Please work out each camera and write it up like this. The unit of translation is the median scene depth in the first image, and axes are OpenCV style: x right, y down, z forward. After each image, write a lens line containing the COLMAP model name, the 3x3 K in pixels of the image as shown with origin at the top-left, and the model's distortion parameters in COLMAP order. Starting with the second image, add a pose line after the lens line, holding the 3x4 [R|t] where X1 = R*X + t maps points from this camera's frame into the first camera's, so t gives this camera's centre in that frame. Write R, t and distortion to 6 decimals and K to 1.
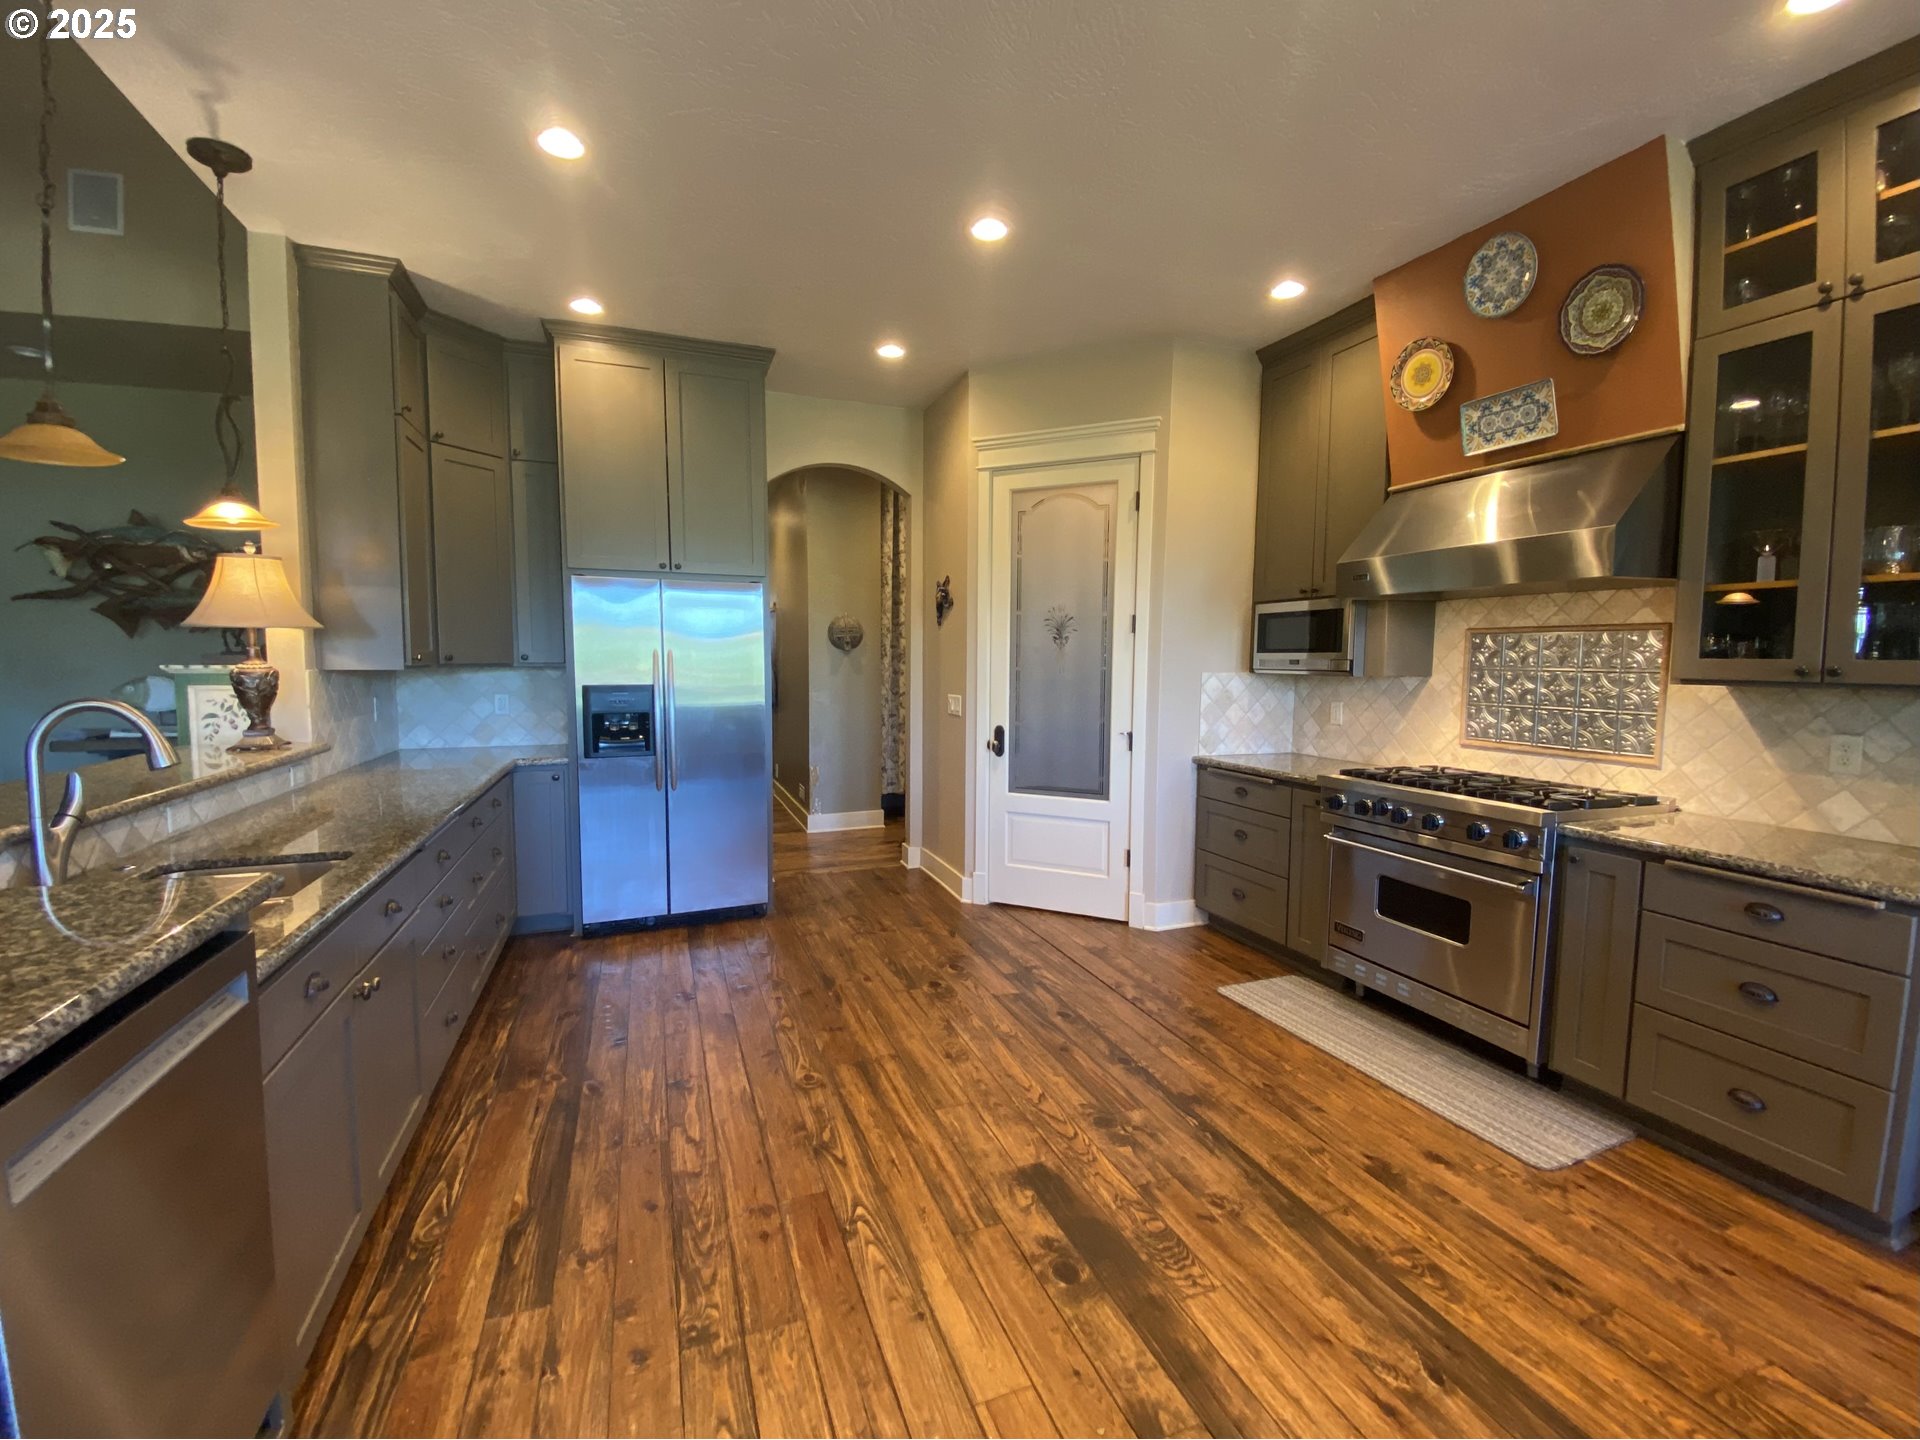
lens RADIAL K [[809.6, 0, 958.0], [0, 809.6, 723.0], [0, 0, 1]] dist [0.012827, -0.018678]
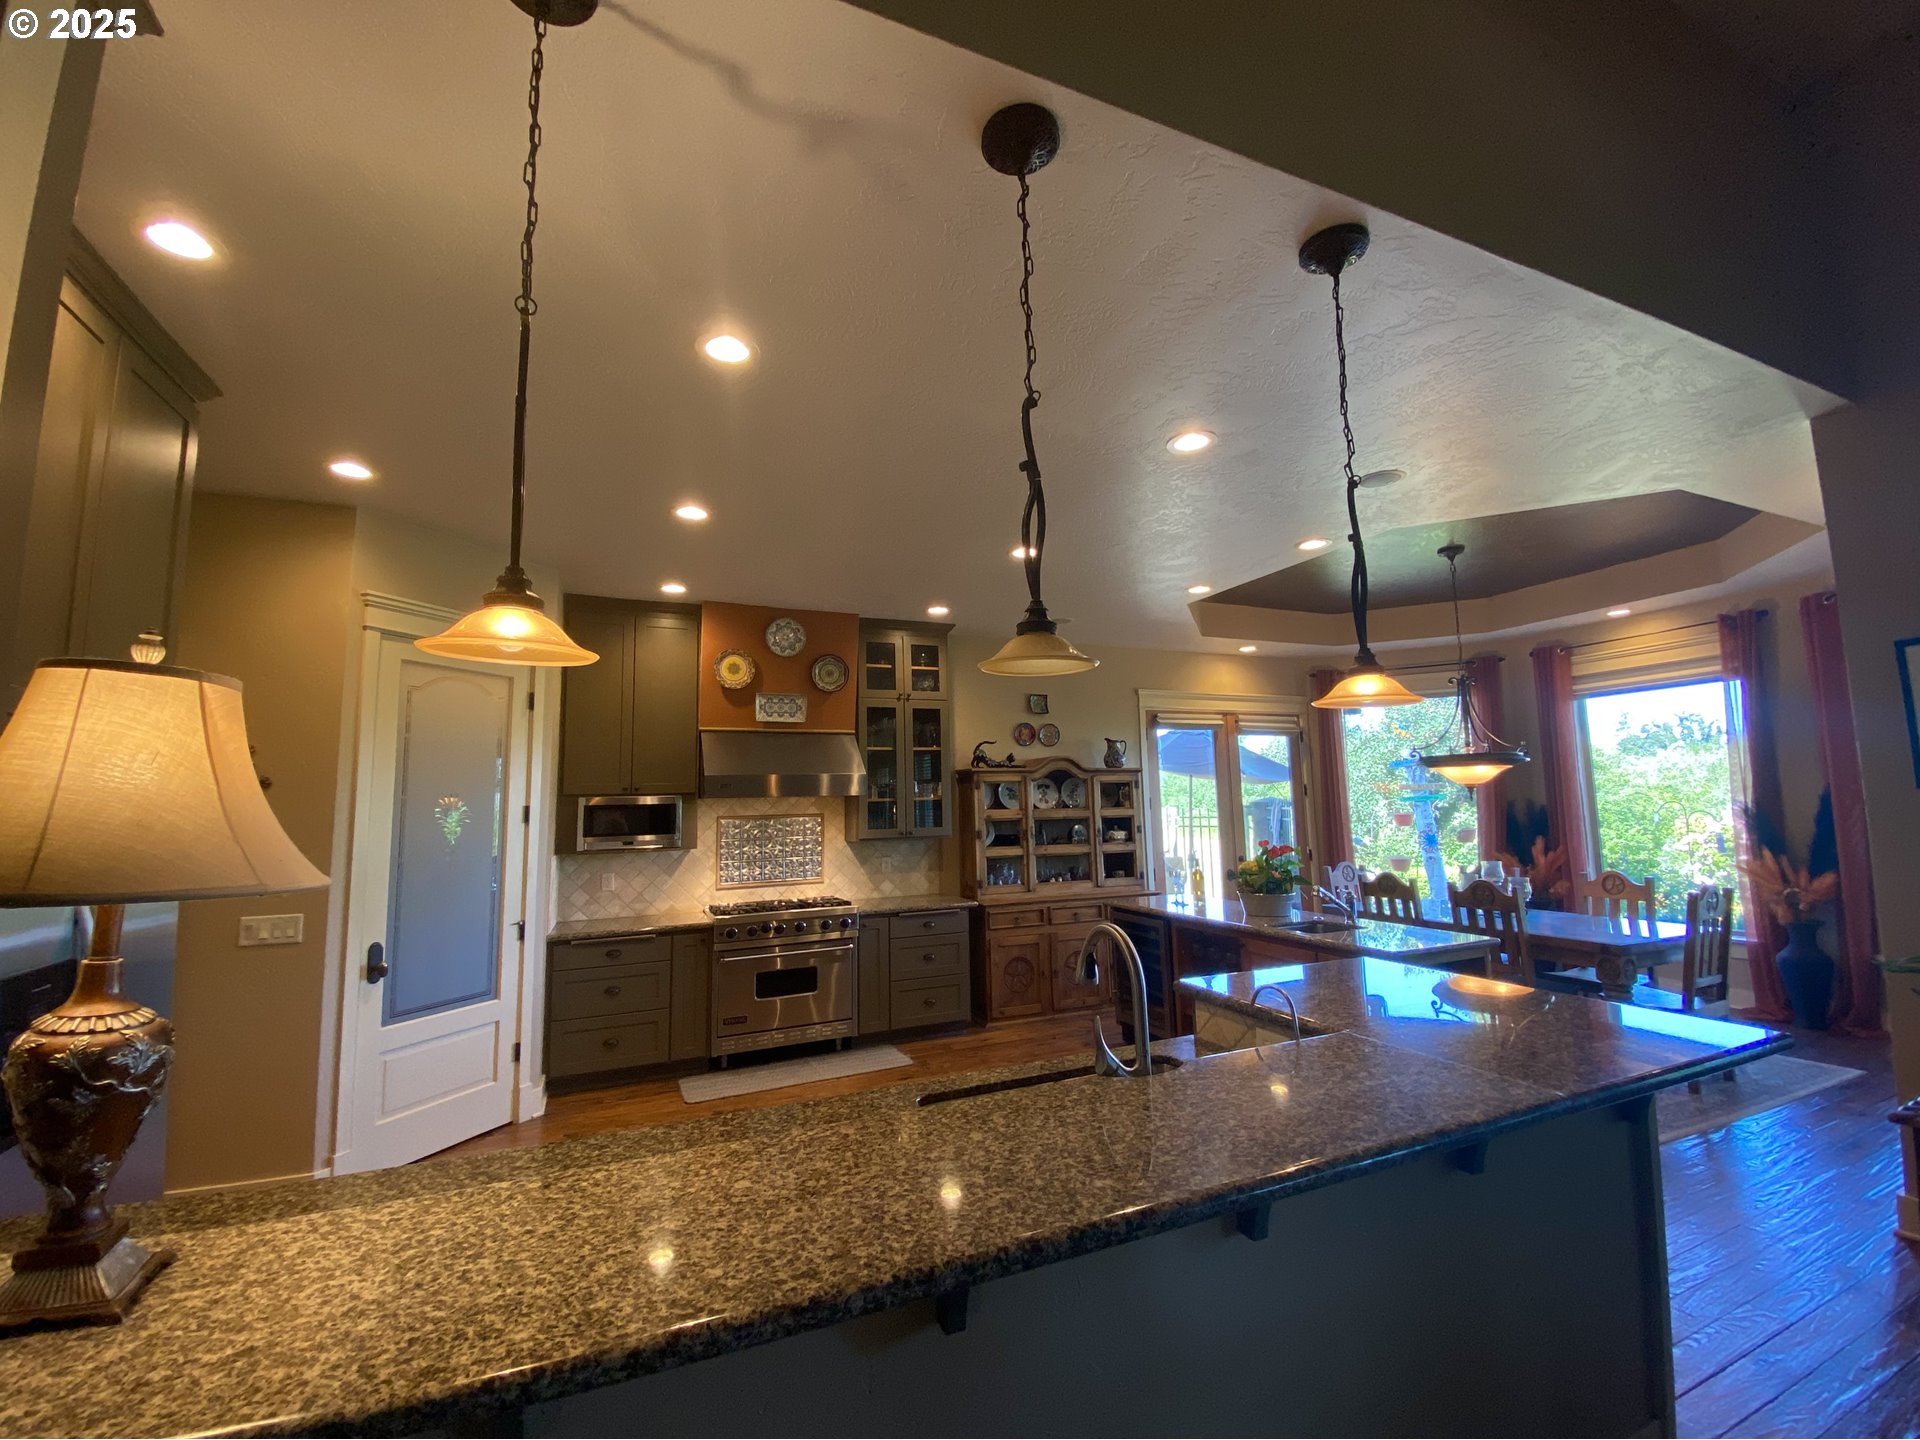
lens RADIAL K [[786.3, 0, 965.8], [0, 786.3, 718.1], [0, 0, 1]] dist [0.043149, -0.000158]
pose [[-0.040477, 0.108037, 0.993323, -1.148894], [0.104403, 0.989153, -0.103329, -0.109278], [-0.993711, 0.099524, -0.051317, 0.642982]]
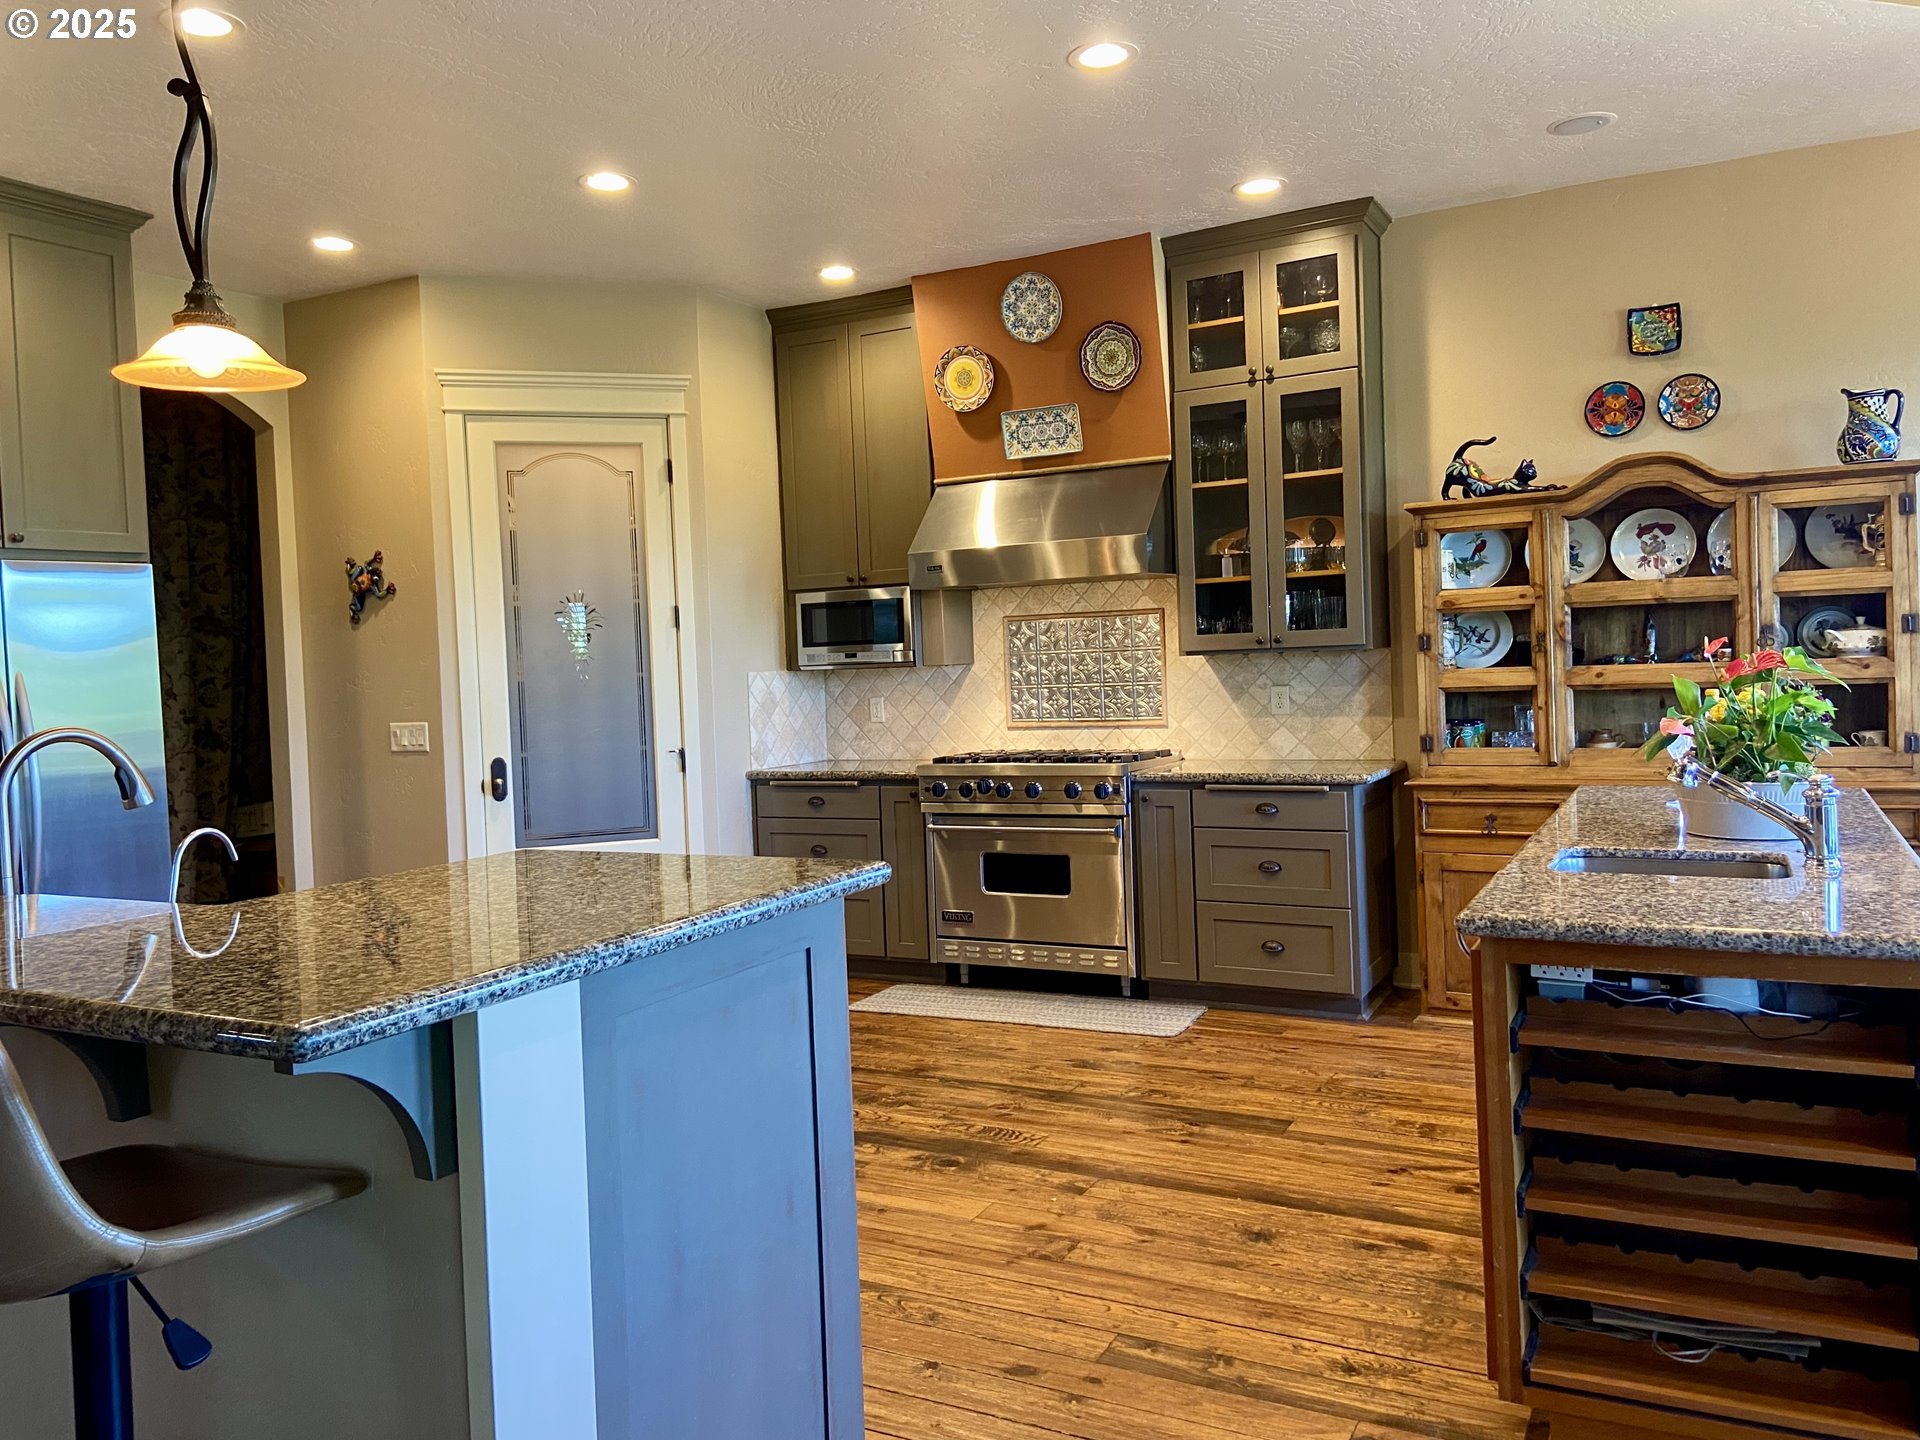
lens RADIAL K [[1426.9, 0, 954.3], [0, 1426.9, 703.5], [0, 0, 1]] dist [0.075241, -0.002018]
pose [[0.753250, -0.057540, 0.655212, -0.724059], [0.097174, 0.994970, -0.024336, 0.038811], [-0.650516, 0.082001, 0.755053, -0.387915]]
